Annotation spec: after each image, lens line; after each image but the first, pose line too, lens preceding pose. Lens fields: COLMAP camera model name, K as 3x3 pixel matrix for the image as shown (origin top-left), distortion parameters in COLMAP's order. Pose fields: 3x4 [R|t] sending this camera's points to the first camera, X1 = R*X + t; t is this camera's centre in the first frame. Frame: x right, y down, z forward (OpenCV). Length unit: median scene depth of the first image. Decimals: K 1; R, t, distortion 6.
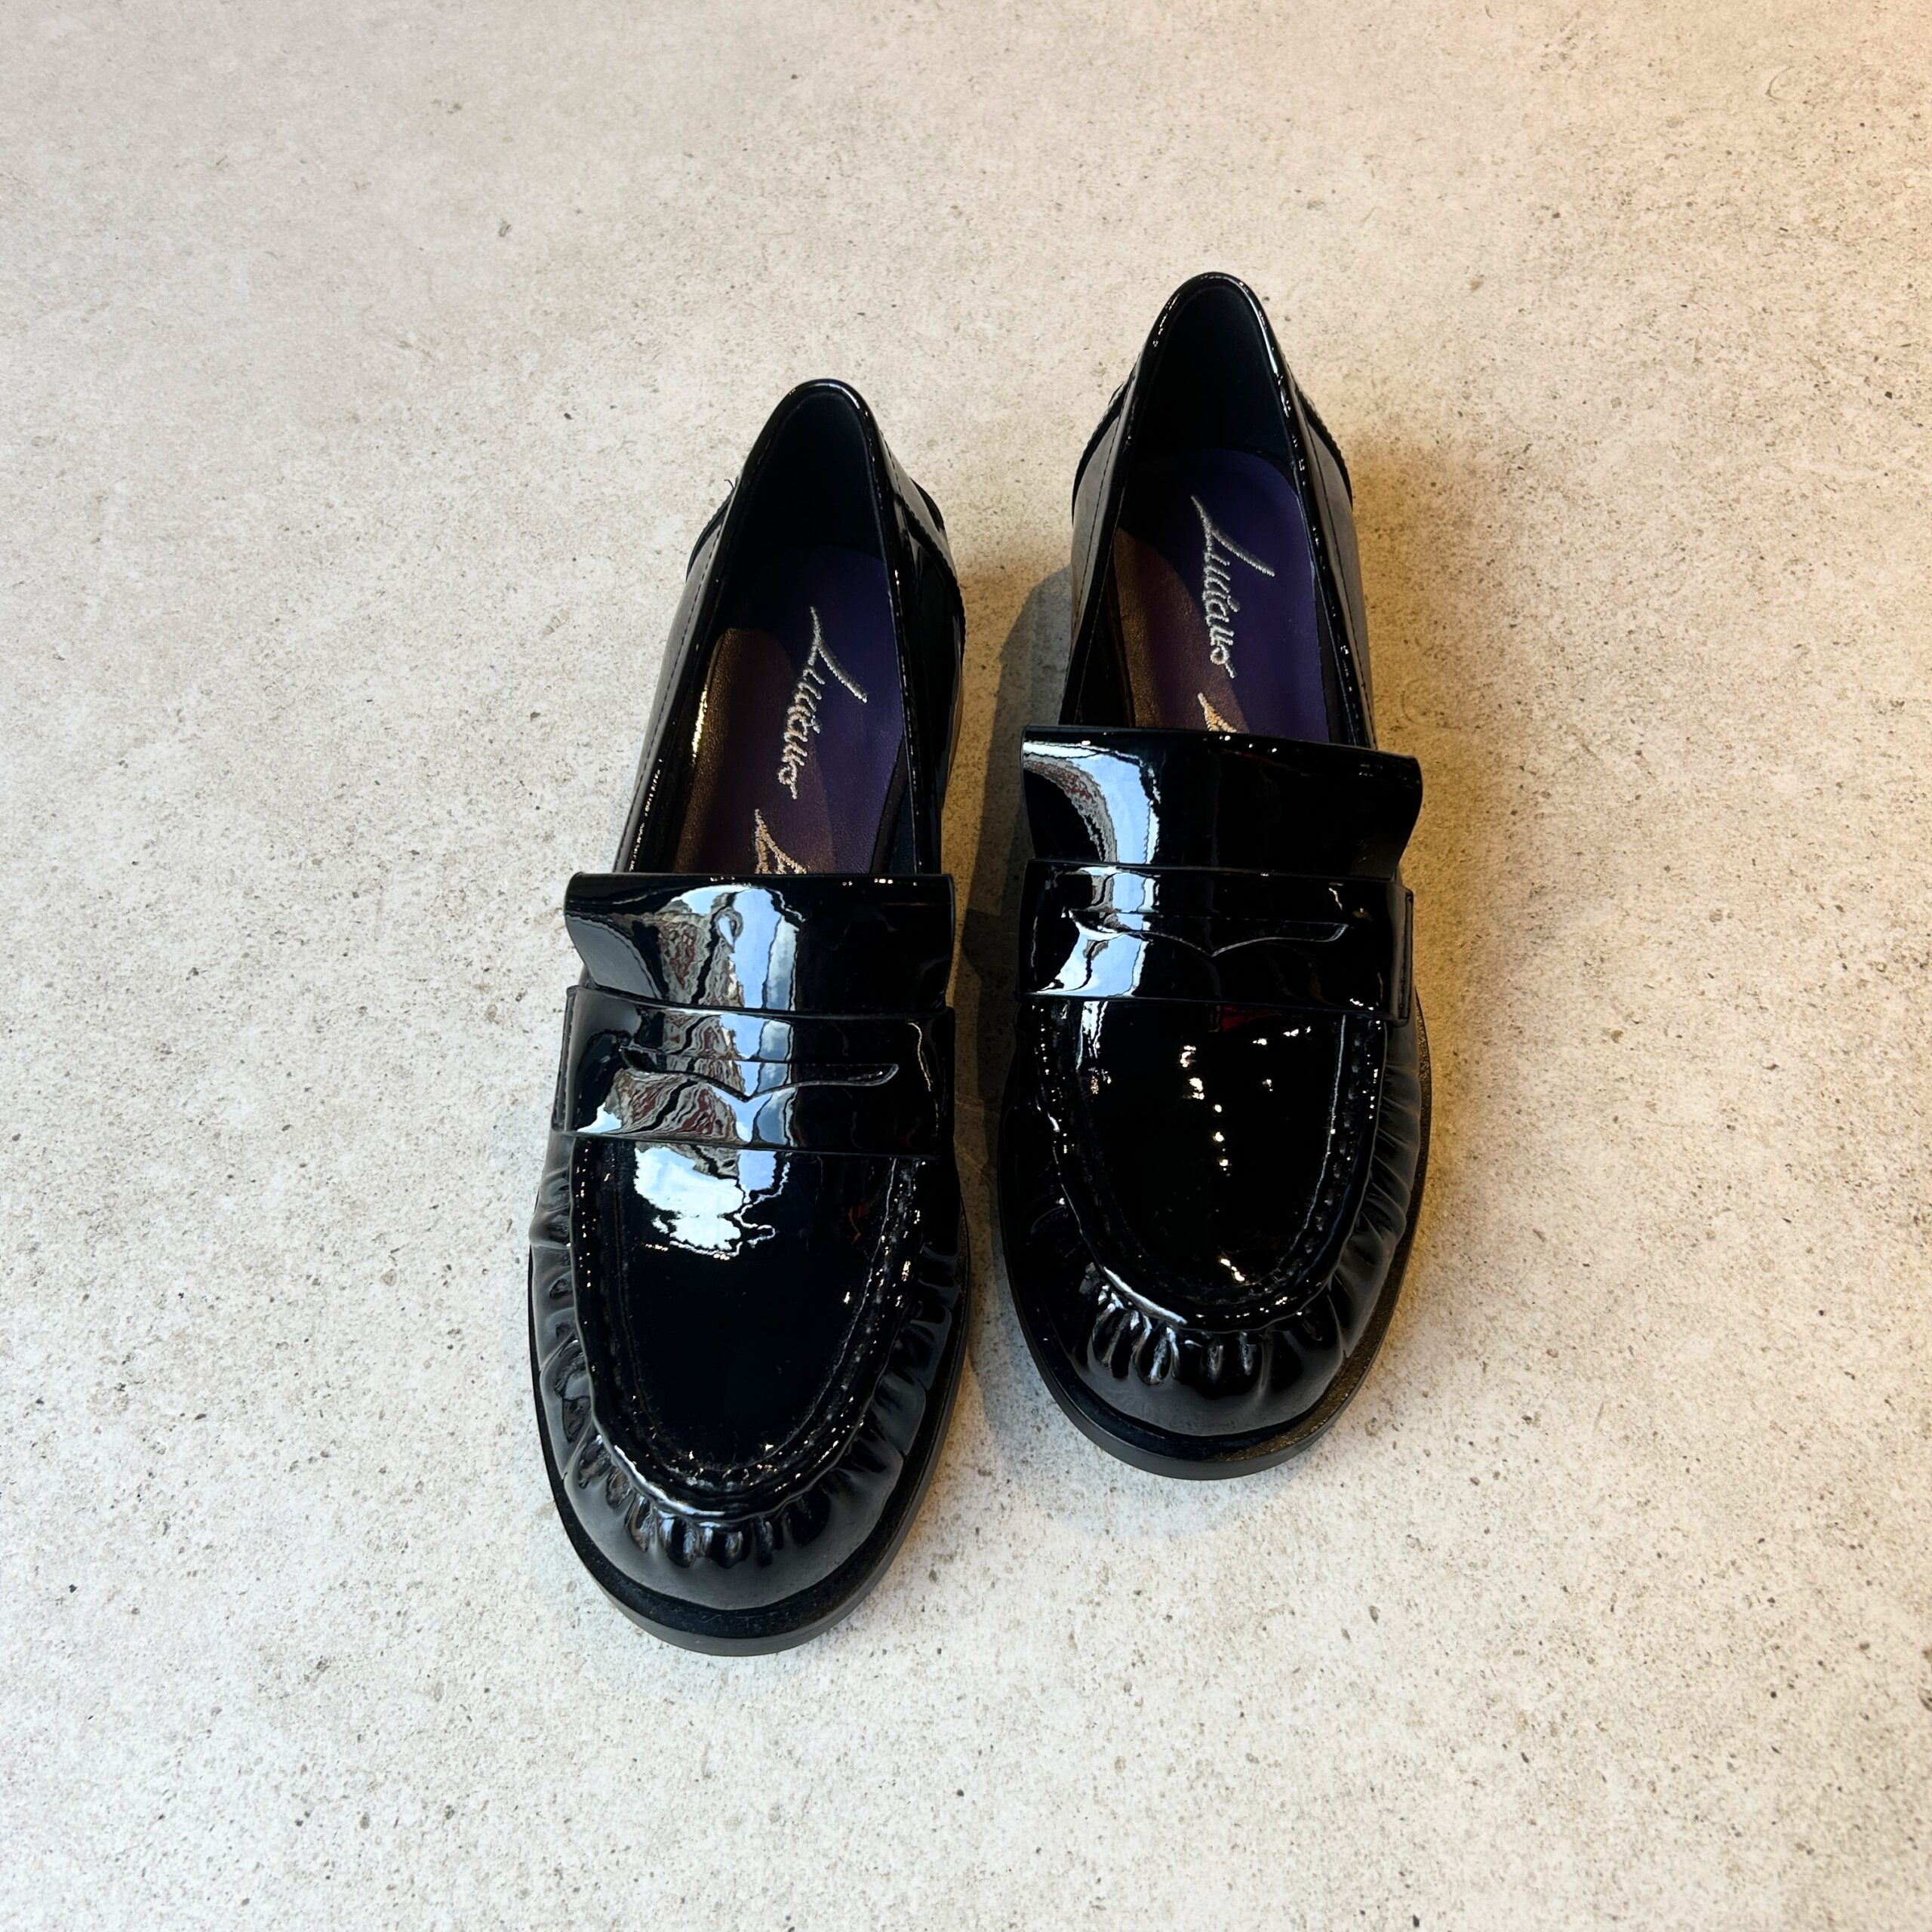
lens RADIAL K [[1955.1, 0, 966.0], [0, 1955.1, 966.0], [0, 0, 1]] dist [-0.003415, 0.016327]
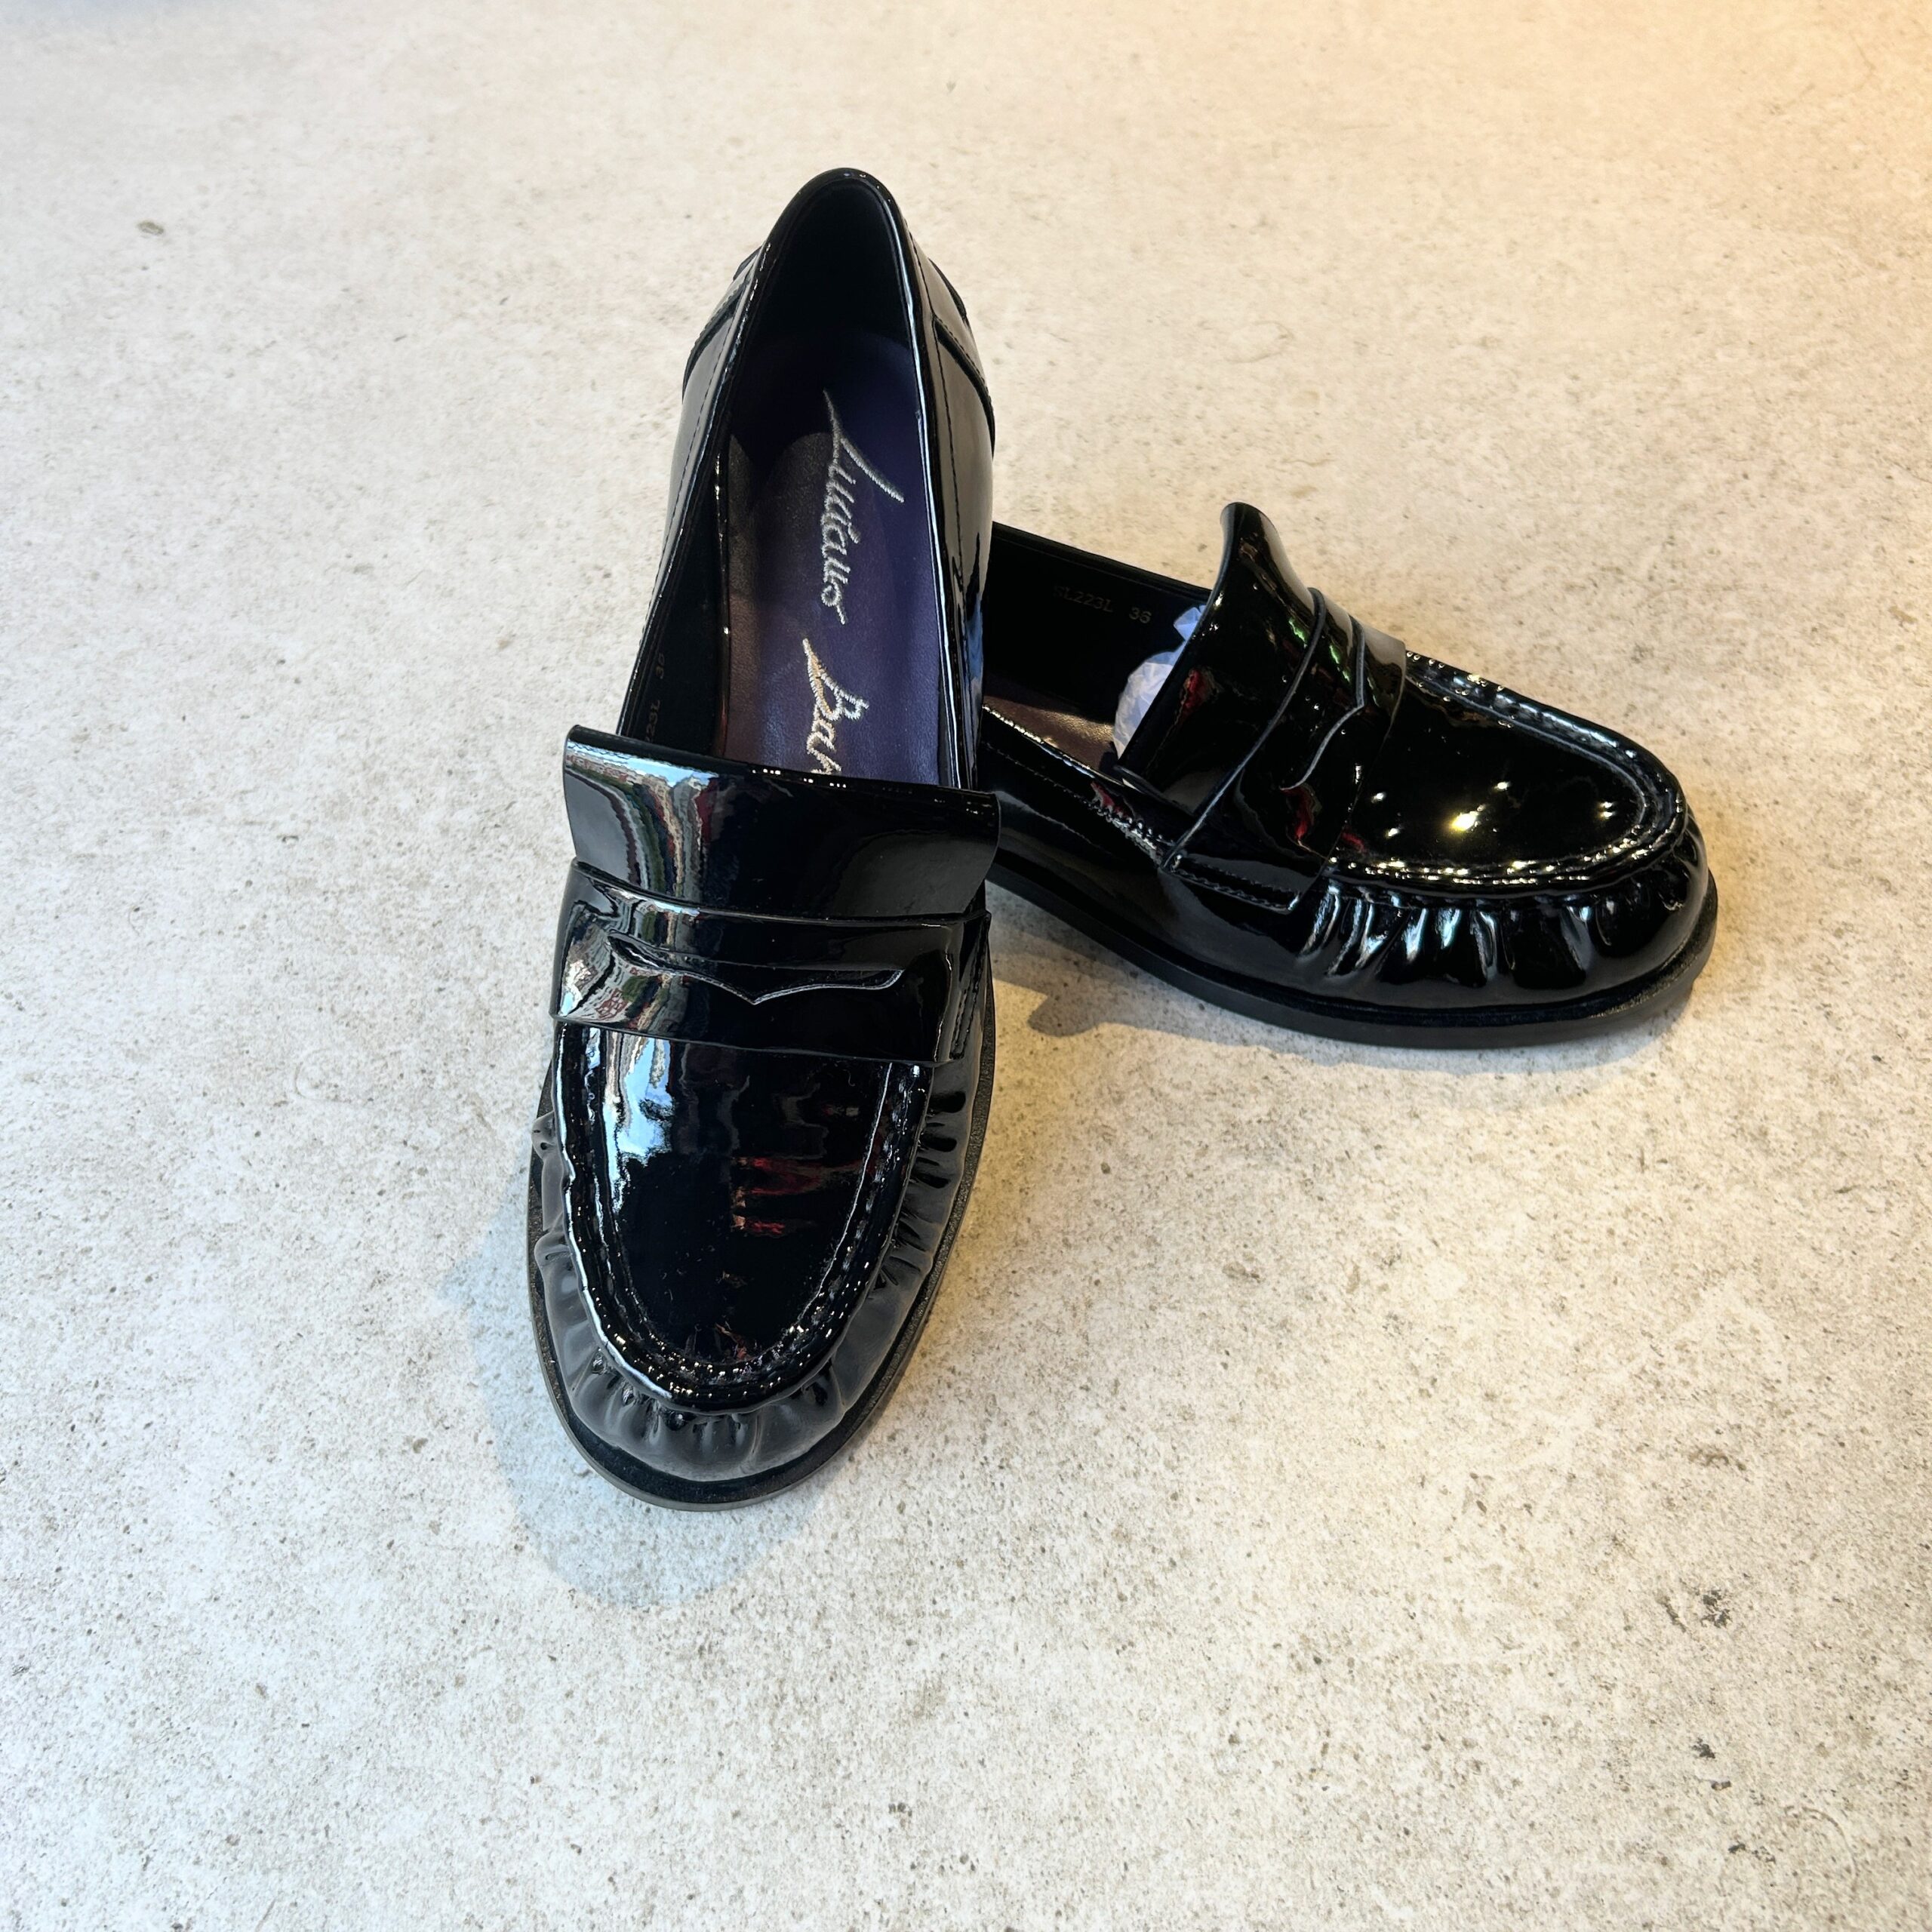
lens RADIAL K [[1950.9, 0, 944.8], [0, 1950.9, 967.1], [0, 0, 1]] dist [0.026846, -0.043156]
pose [[0.998009, -0.031483, 0.054646, 0.518005], [0.040695, 0.983436, -0.176628, -0.010579], [-0.048180, 0.178500, 0.982760, 0.074208]]
